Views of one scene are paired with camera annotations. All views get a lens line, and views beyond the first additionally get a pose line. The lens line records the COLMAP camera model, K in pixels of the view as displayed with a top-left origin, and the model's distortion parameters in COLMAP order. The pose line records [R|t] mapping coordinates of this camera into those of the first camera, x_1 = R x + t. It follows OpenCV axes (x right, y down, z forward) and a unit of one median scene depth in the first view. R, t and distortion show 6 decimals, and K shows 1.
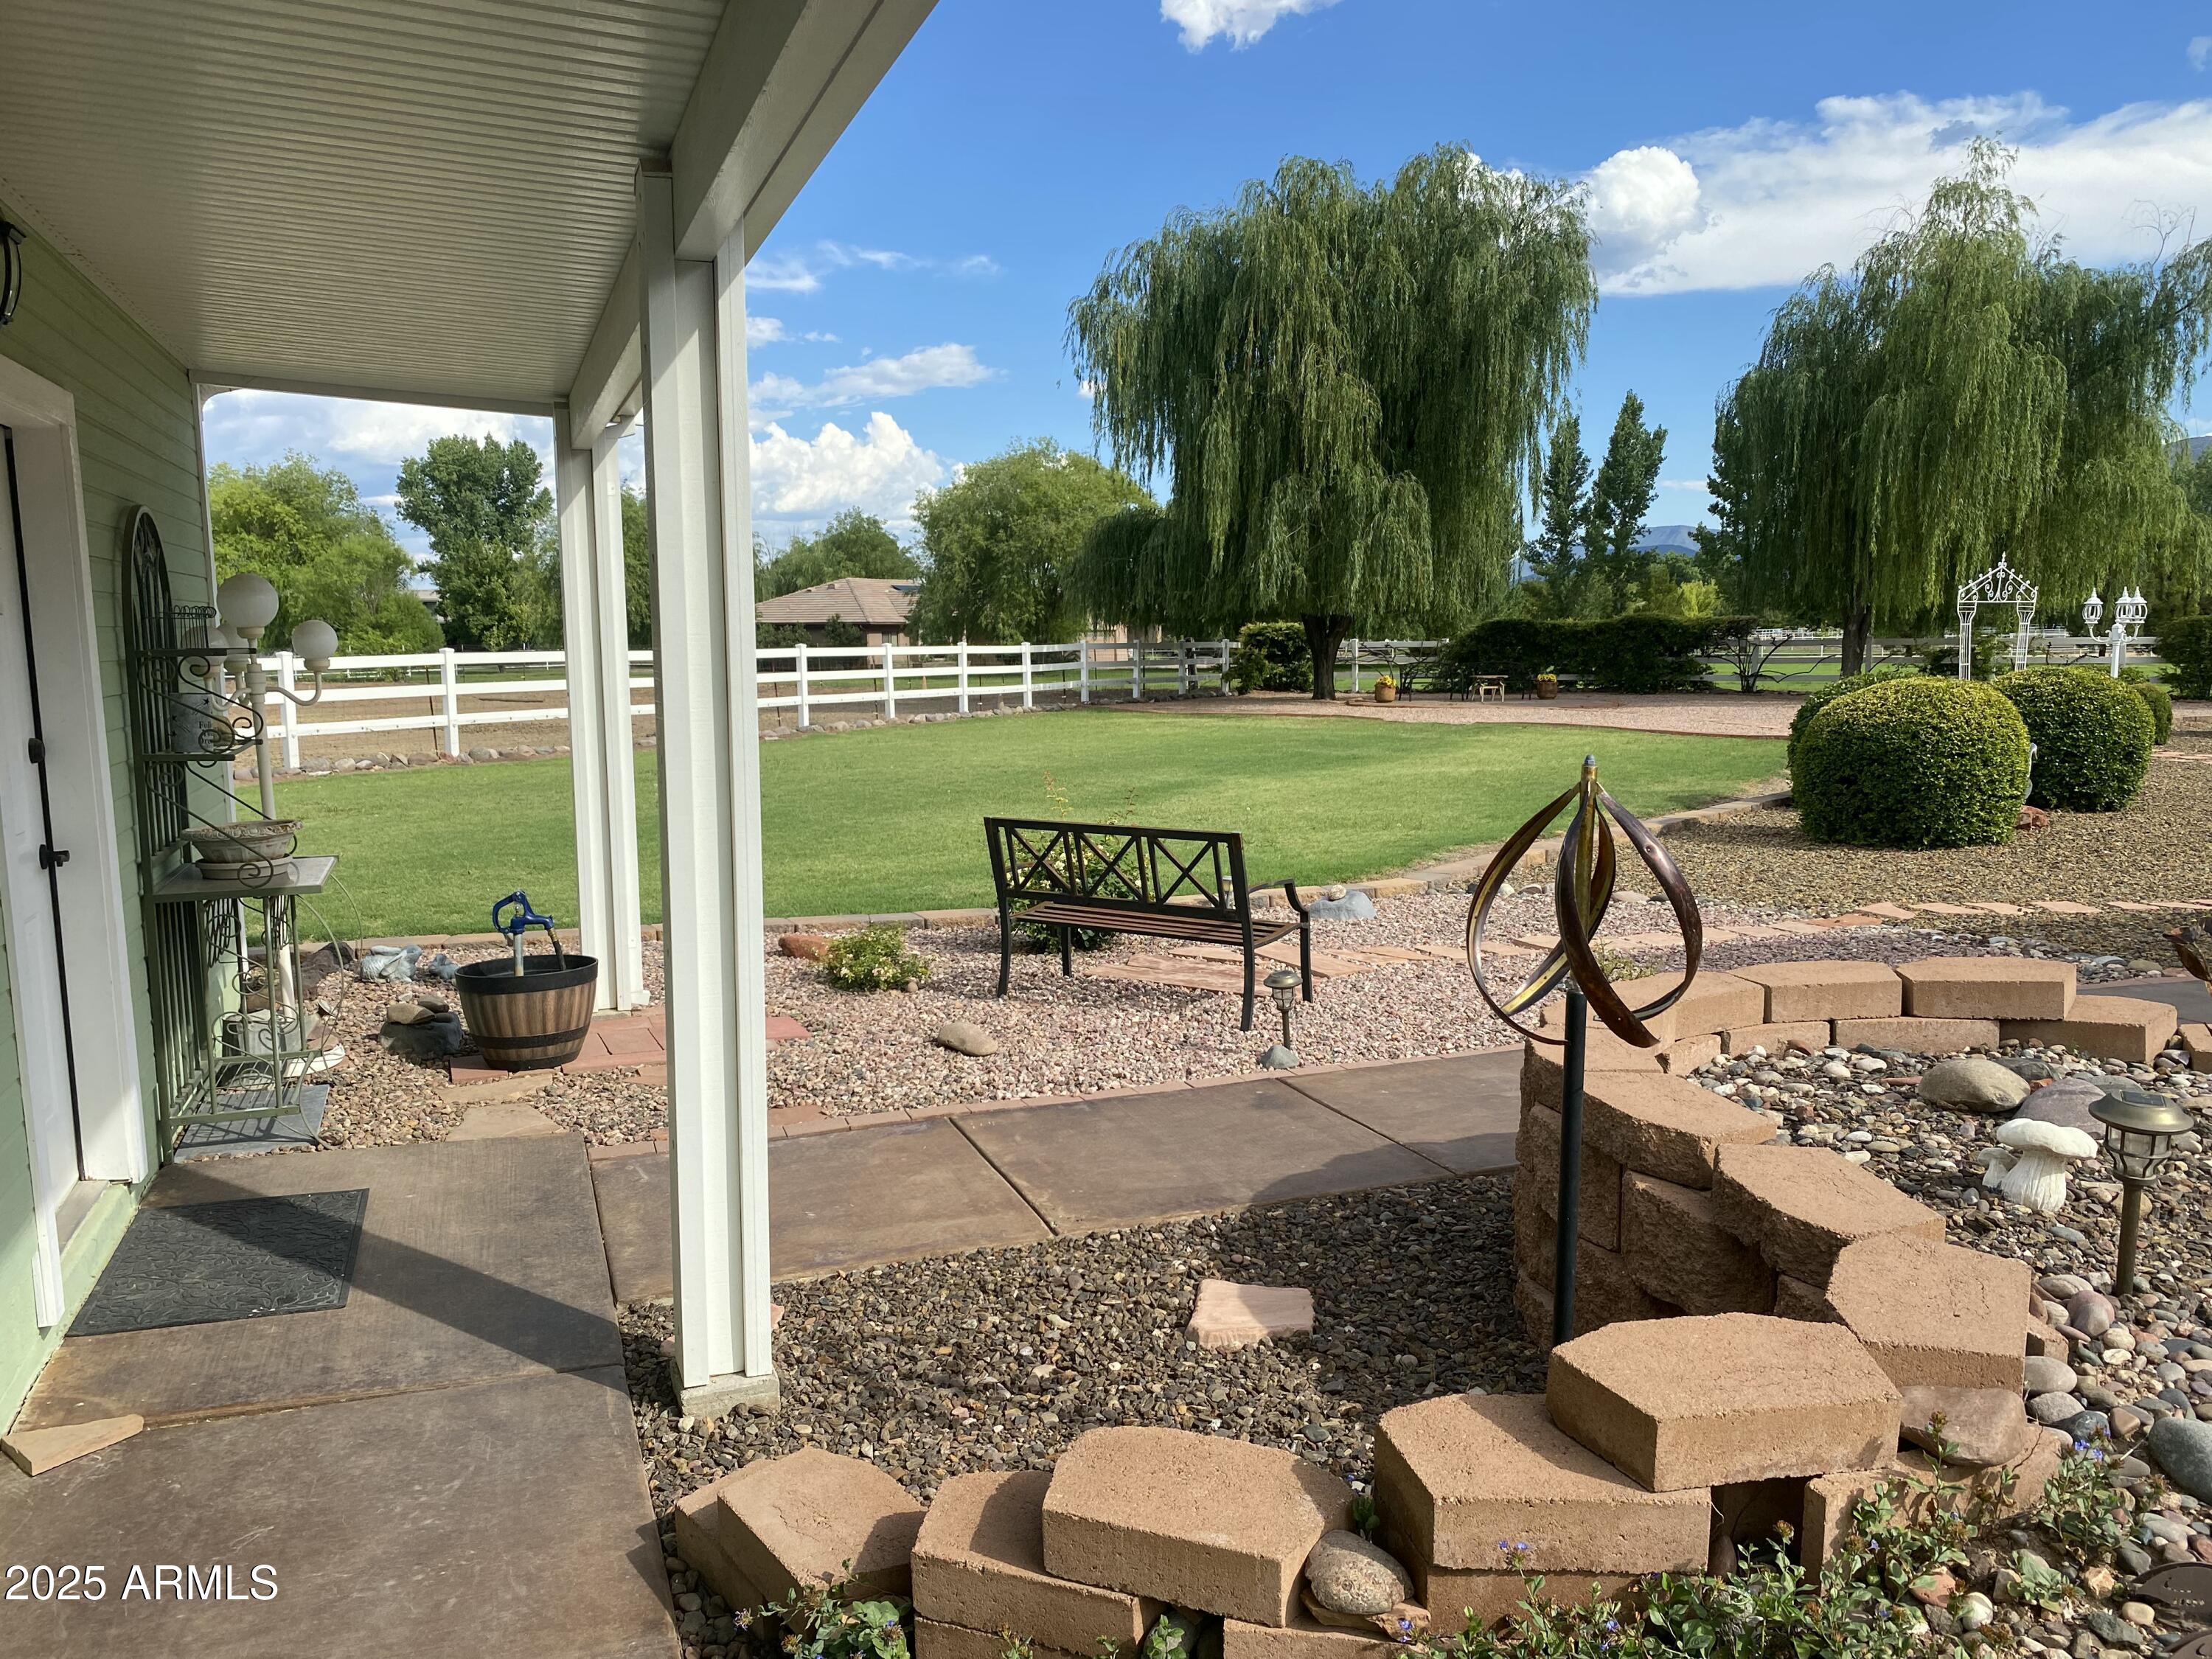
lens RADIAL K [[1700.4, 0, 1074.4], [0, 1700.4, 836.6], [0, 0, 1]] dist [0.038736, -0.049854]
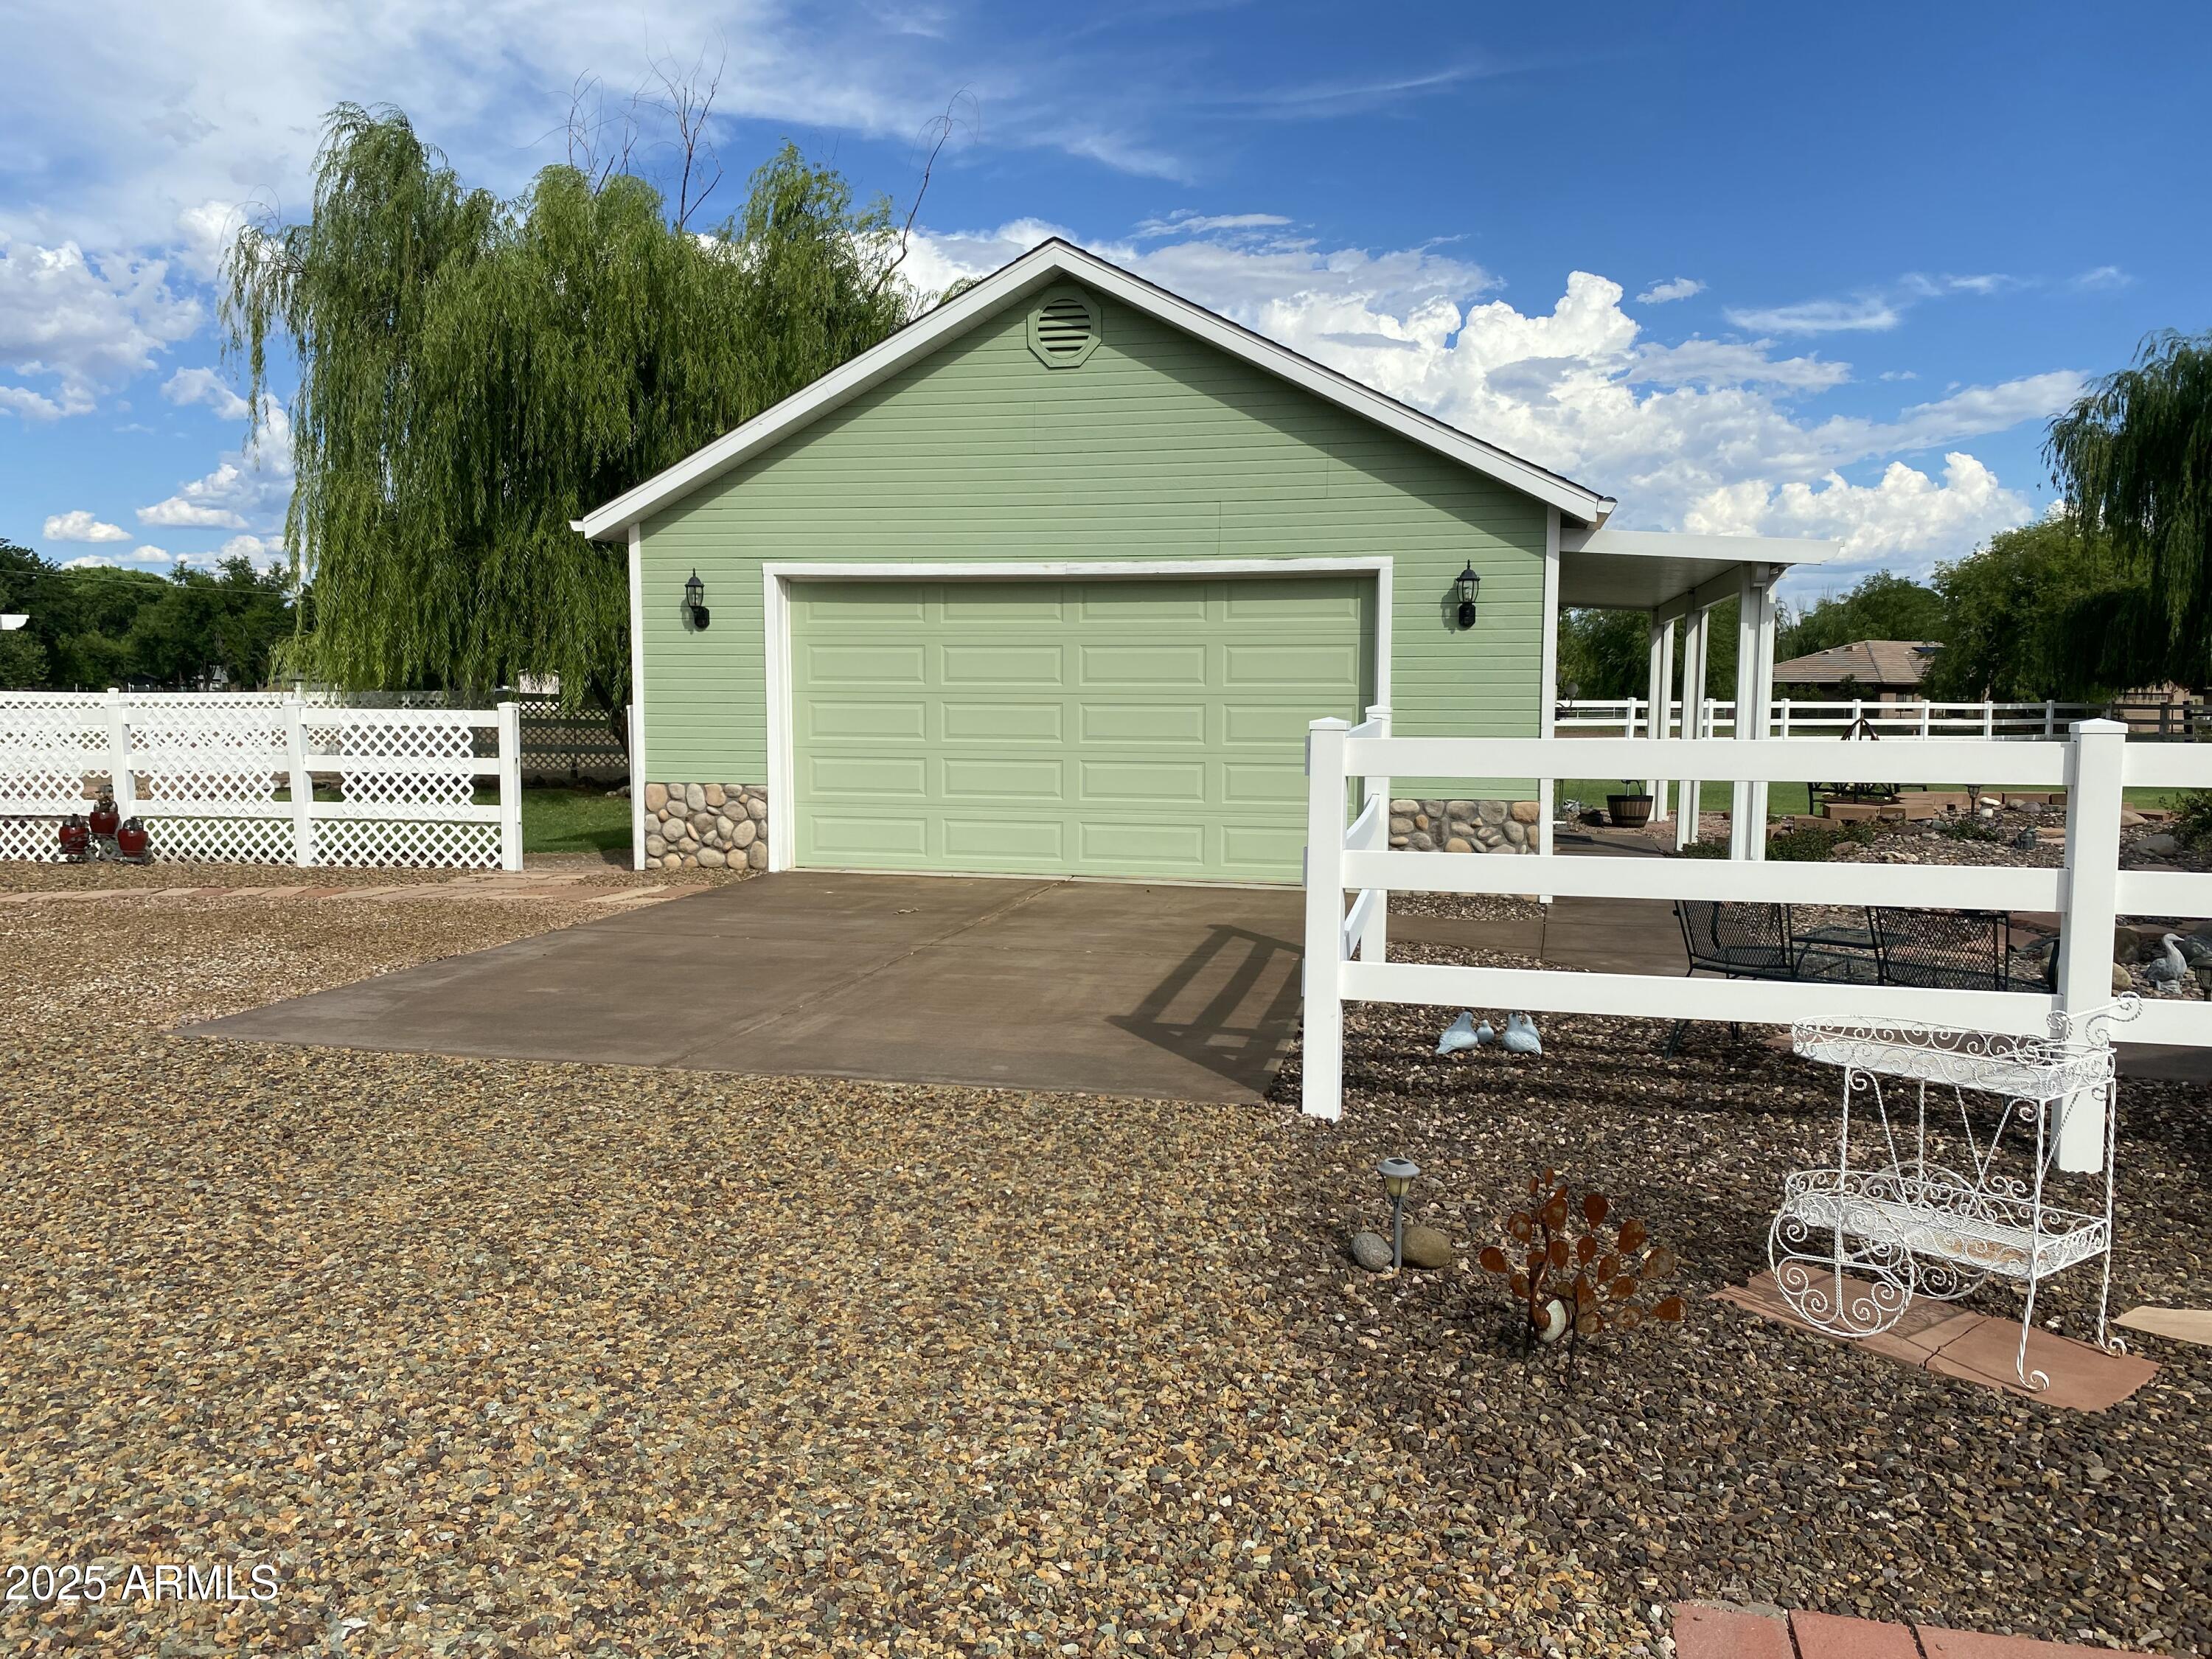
lens RADIAL K [[1700.4, 0, 1086.2], [0, 1700.4, 832.6], [0, 0, 1]] dist [0.038736, -0.049854]
pose [[0.838437, 0.072204, -0.540195, 0.041475], [-0.089548, 0.995965, -0.005864, 0.018360], [0.537592, 0.053291, 0.841520, -0.154924]]
